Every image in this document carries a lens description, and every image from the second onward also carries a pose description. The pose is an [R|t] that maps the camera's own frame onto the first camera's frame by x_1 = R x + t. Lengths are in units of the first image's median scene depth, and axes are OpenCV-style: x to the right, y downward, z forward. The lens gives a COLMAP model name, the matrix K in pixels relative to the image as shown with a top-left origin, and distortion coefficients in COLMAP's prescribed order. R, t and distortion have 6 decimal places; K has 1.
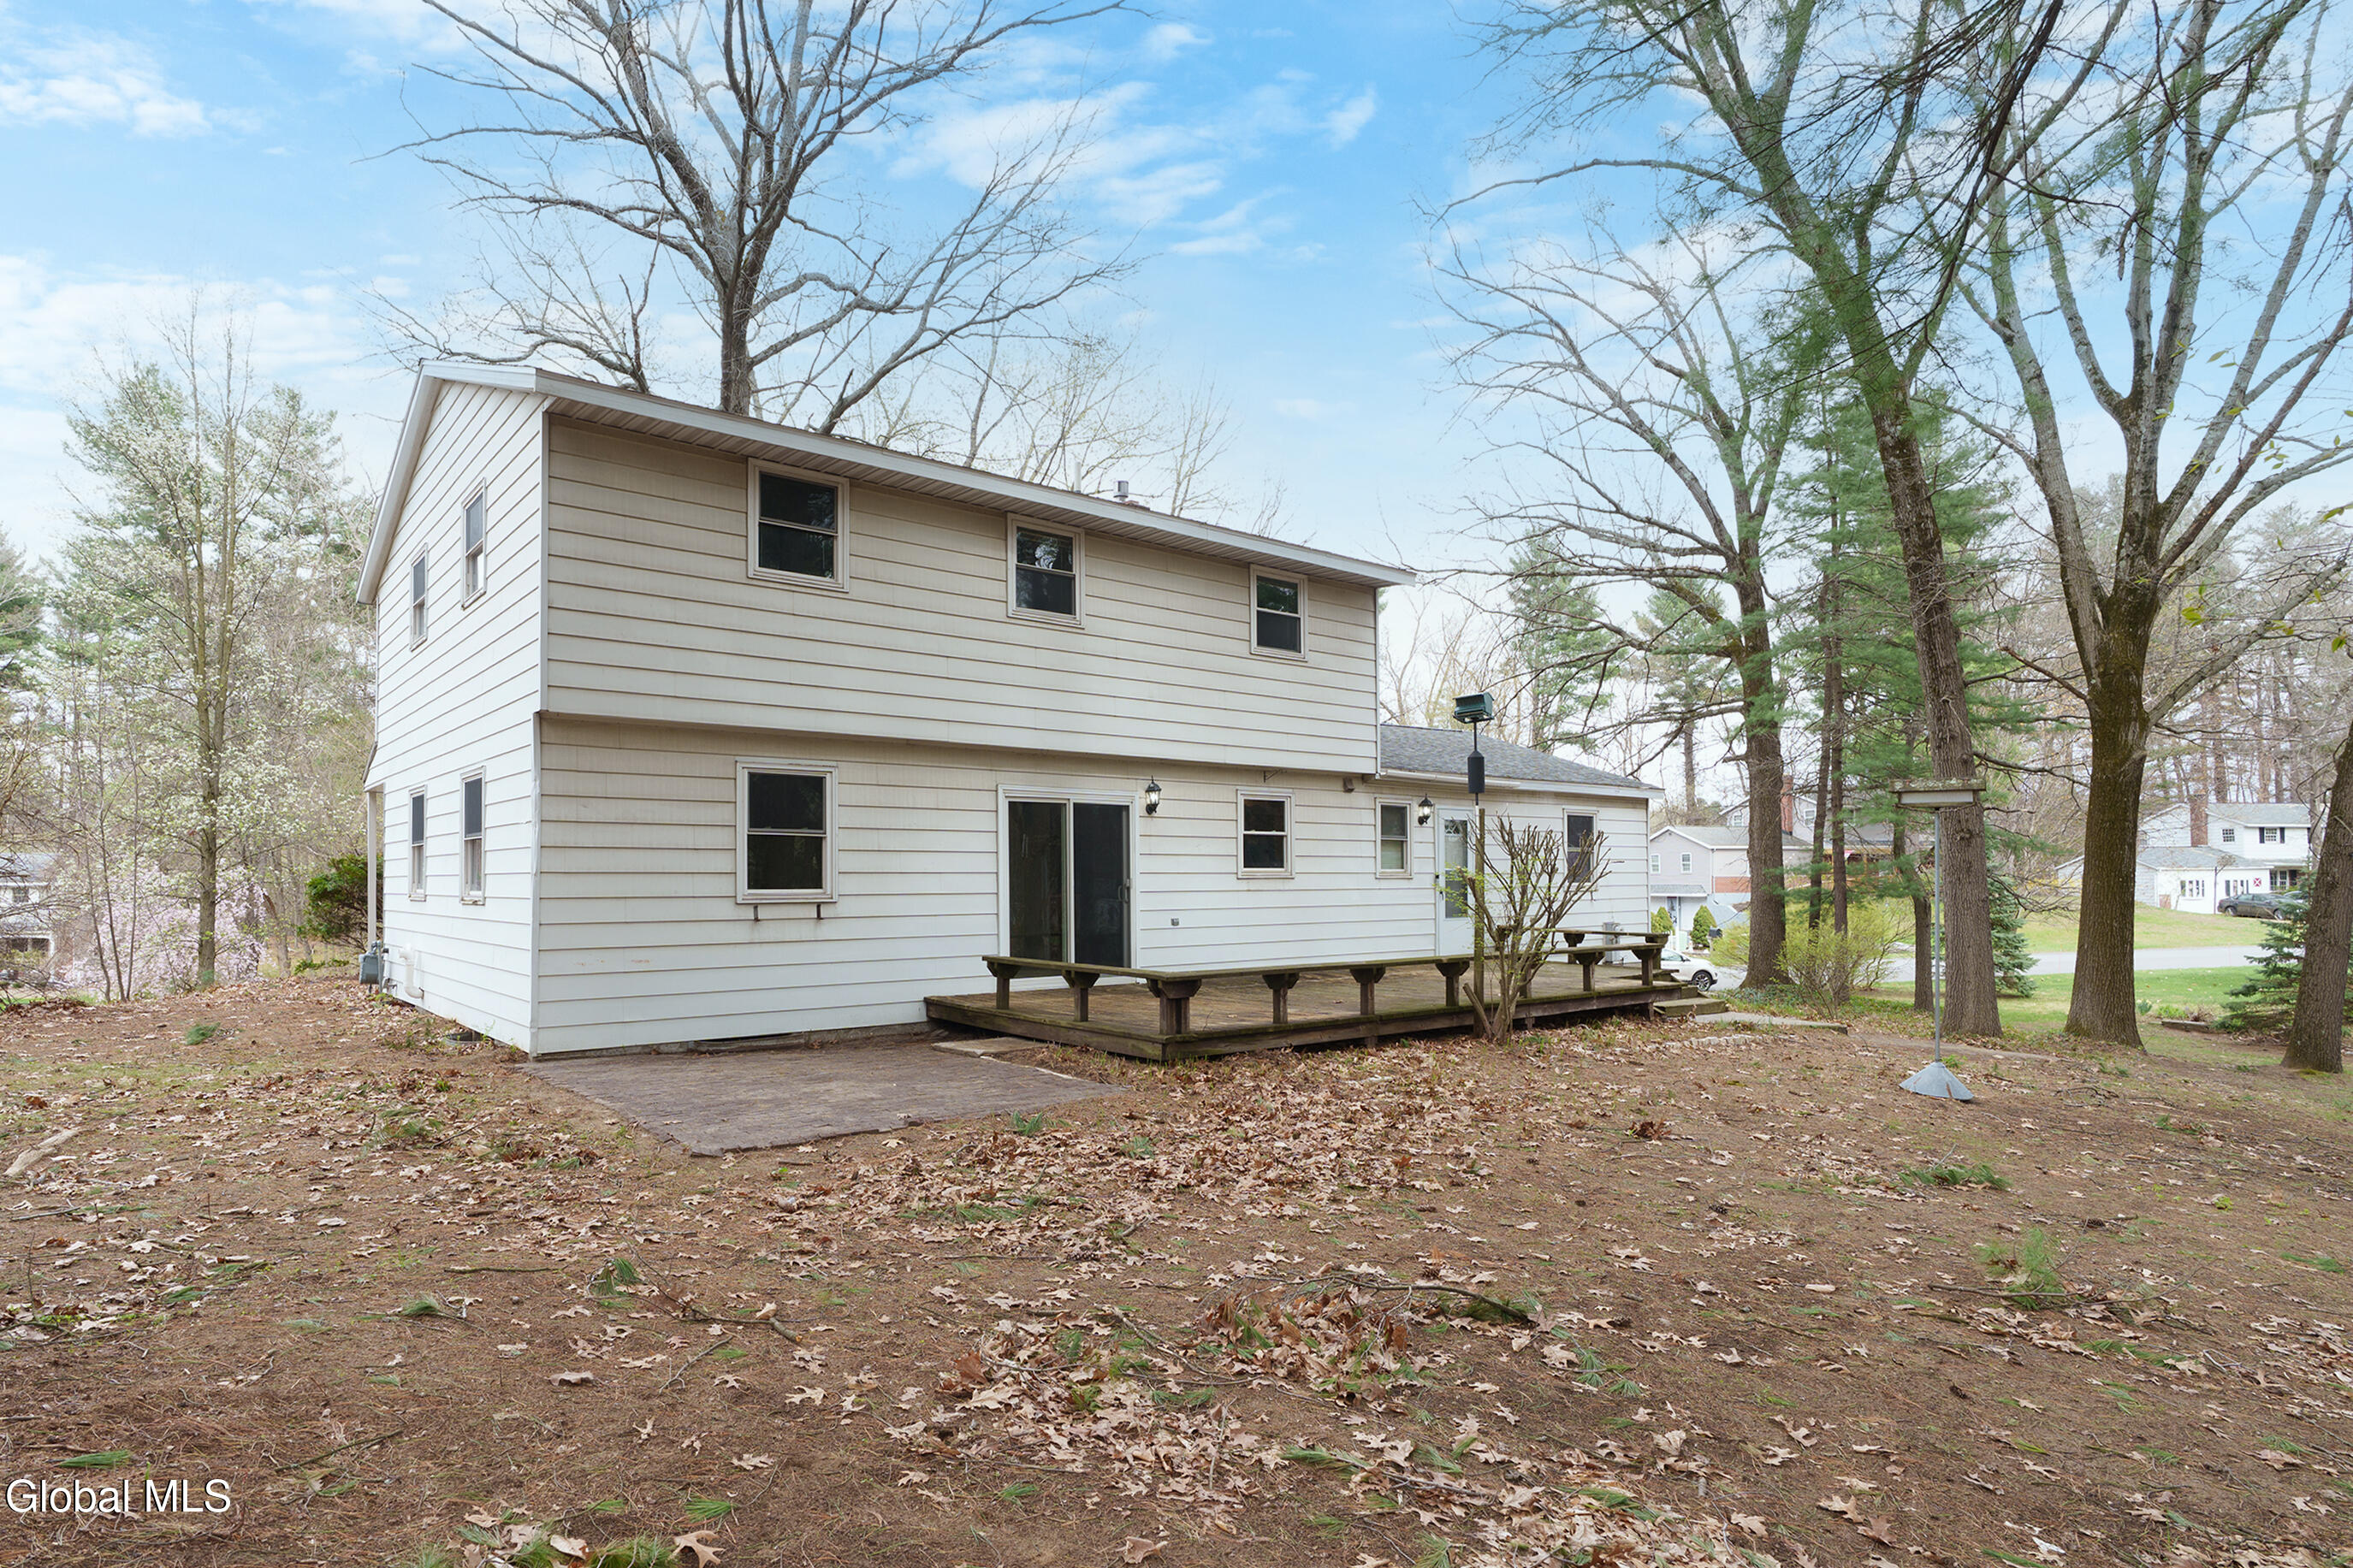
lens RADIAL K [[1346.3, 0, 1135.9], [0, 1346.3, 851.8], [0, 0, 1]] dist [-0.004892, 0.000089]
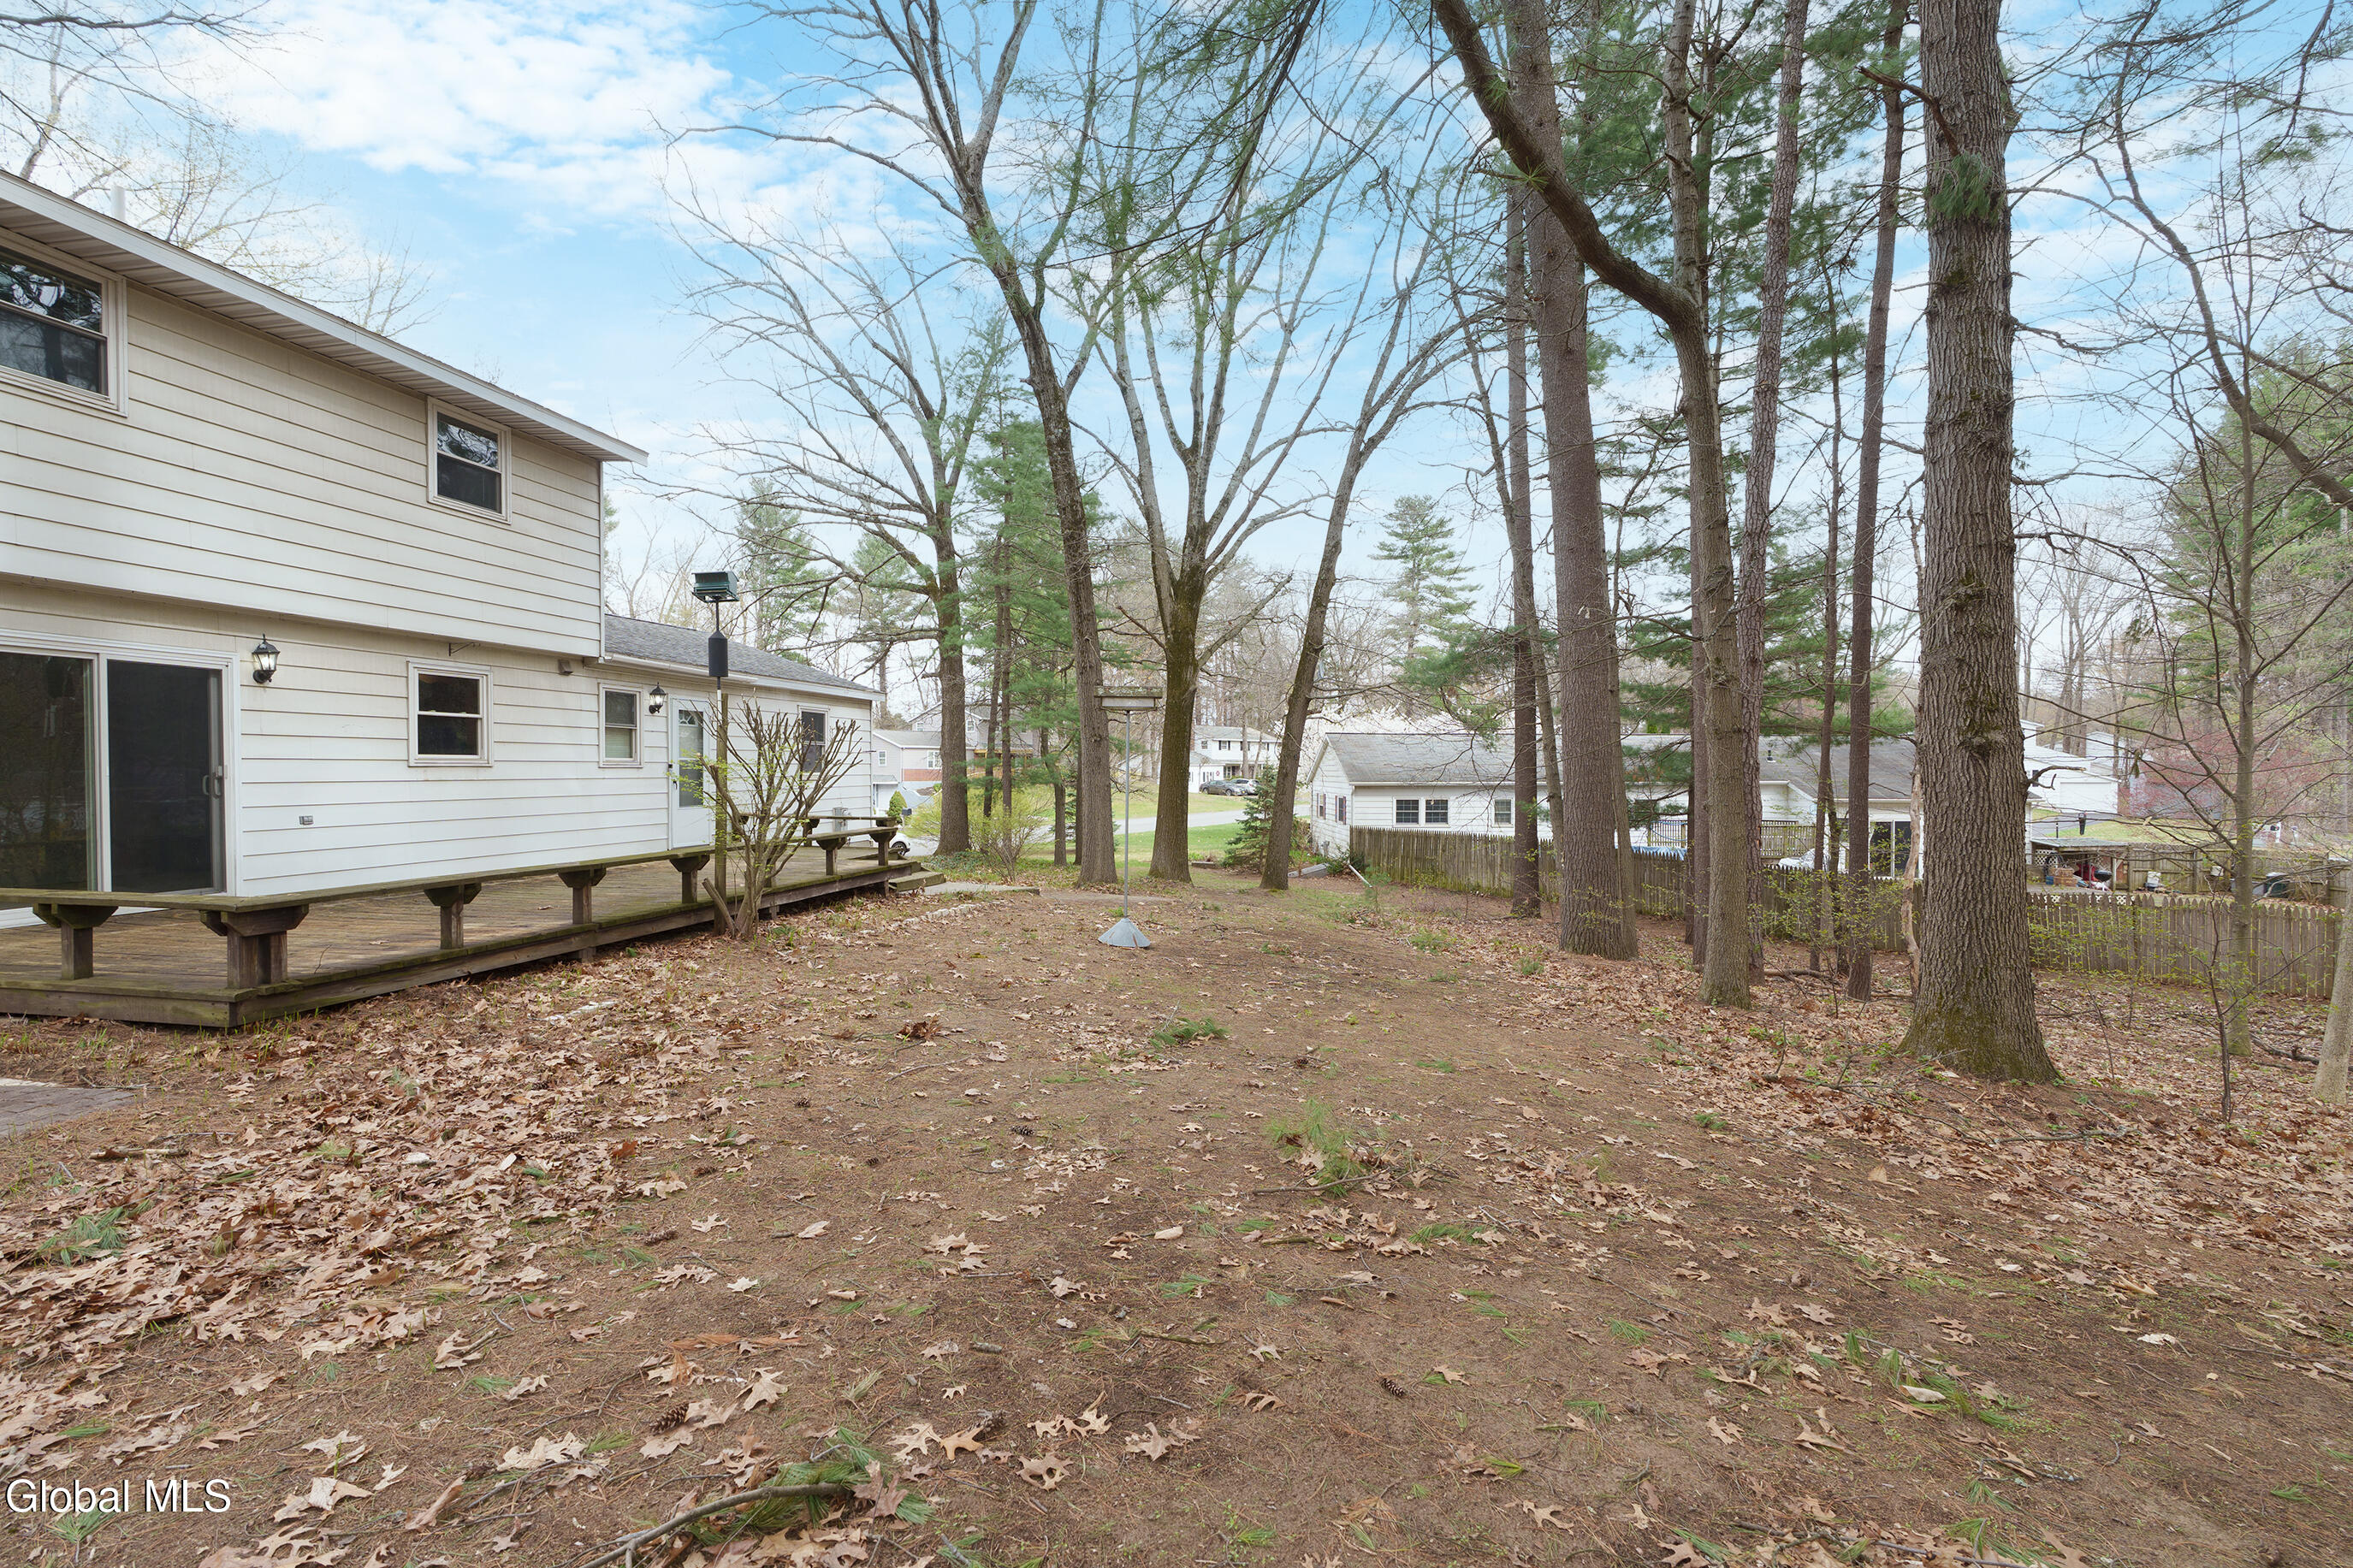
lens RADIAL K [[990.4, 0, 1229.7], [0, 990.4, 781.7], [0, 0, 1]] dist [-0.012324, 0.003367]
pose [[0.739812, -0.004441, 0.672799, 0.048865], [-0.016538, 0.999556, 0.024783, 0.006613], [-0.672610, -0.029462, 0.739410, 0.229805]]
